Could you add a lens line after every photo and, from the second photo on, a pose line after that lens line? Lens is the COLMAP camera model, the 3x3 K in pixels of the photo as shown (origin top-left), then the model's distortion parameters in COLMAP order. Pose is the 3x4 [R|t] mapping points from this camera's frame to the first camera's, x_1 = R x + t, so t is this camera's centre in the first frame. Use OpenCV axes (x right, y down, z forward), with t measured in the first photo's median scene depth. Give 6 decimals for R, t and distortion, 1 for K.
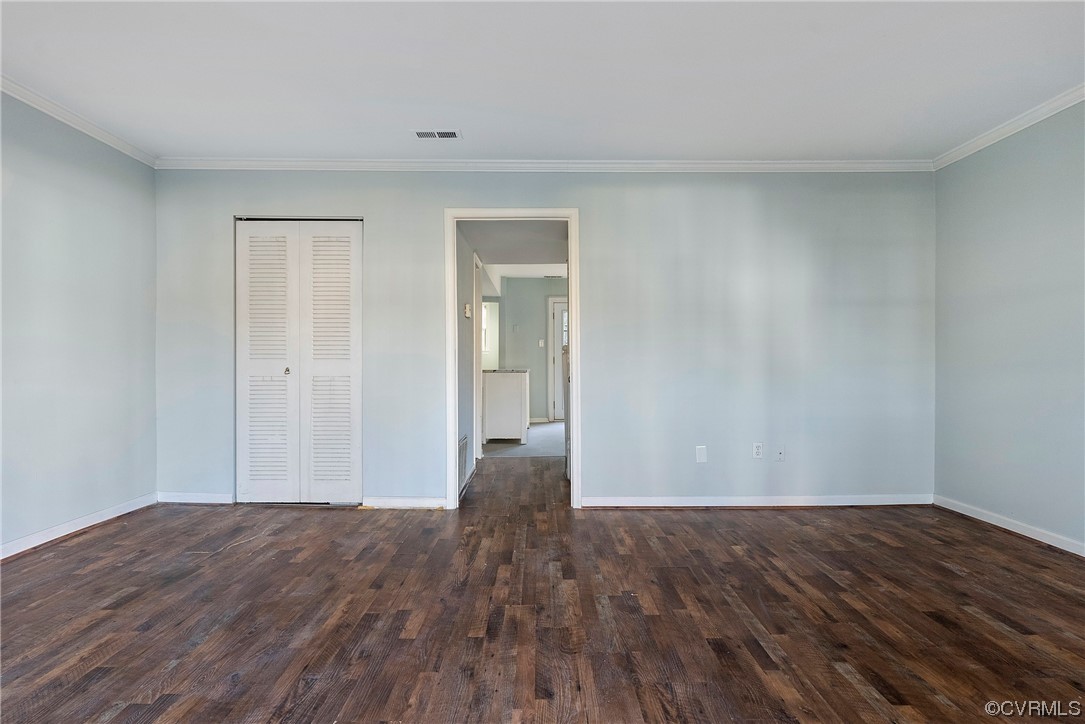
lens RADIAL K [[575.7, 0, 540.3], [0, 575.7, 361.2], [0, 0, 1]] dist [-0.008082, 0.000400]
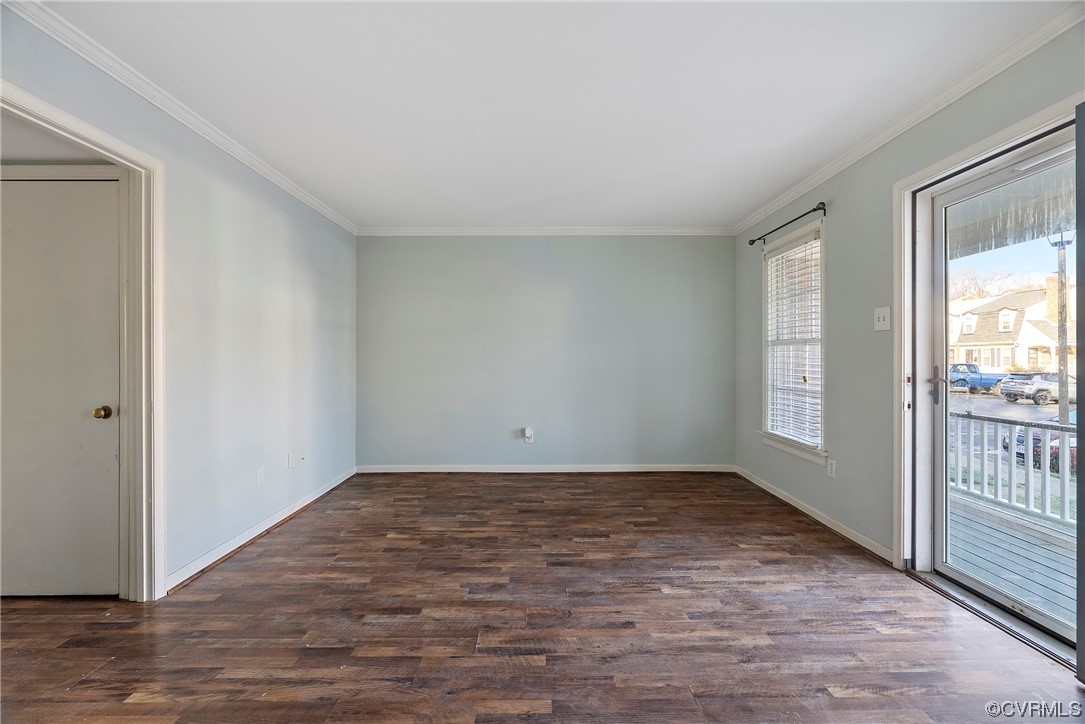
lens RADIAL K [[493.5, 0, 544.5], [0, 493.5, 359.1], [0, 0, 1]] dist [-0.015640, 0.001851]
pose [[-0.009260, -0.000937, 0.999957, -0.812567], [0.003641, 0.999993, 0.000971, -0.048872], [-0.999950, 0.003650, -0.009257, 0.829436]]
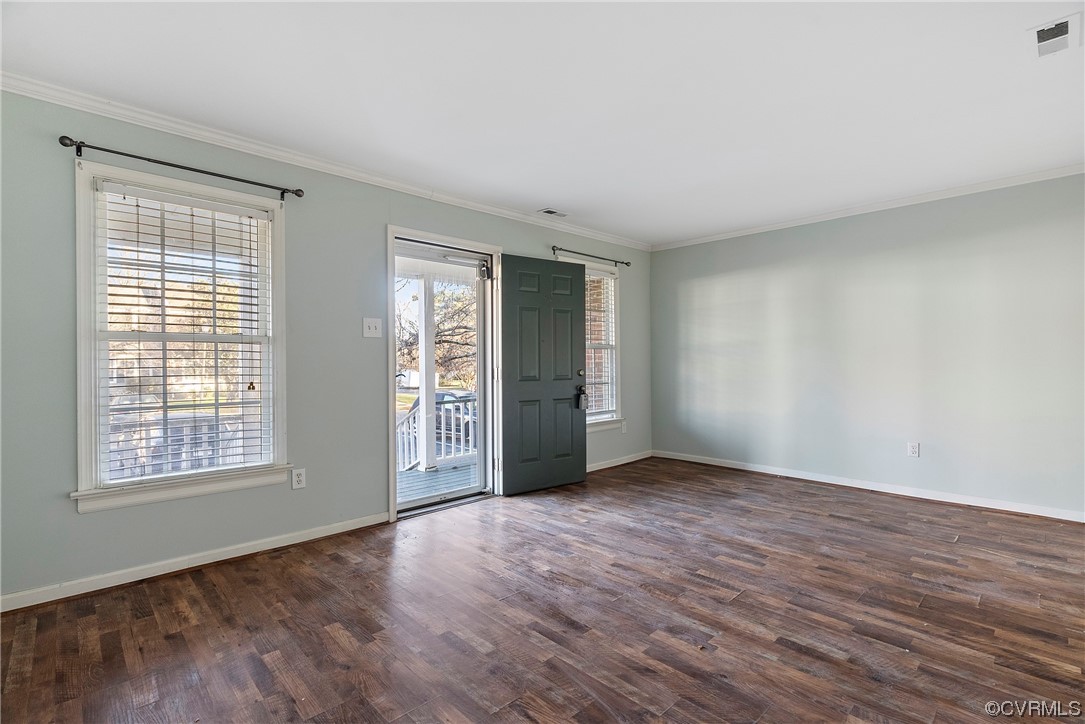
lens RADIAL K [[493.5, 0, 548.9], [0, 493.5, 363.5], [0, 0, 1]] dist [-0.015640, 0.001851]
pose [[-0.719555, 0.003619, -0.694426, 0.840219], [0.002101, 0.999993, 0.003034, -0.040349], [0.694433, 0.000724, -0.719557, 1.342941]]
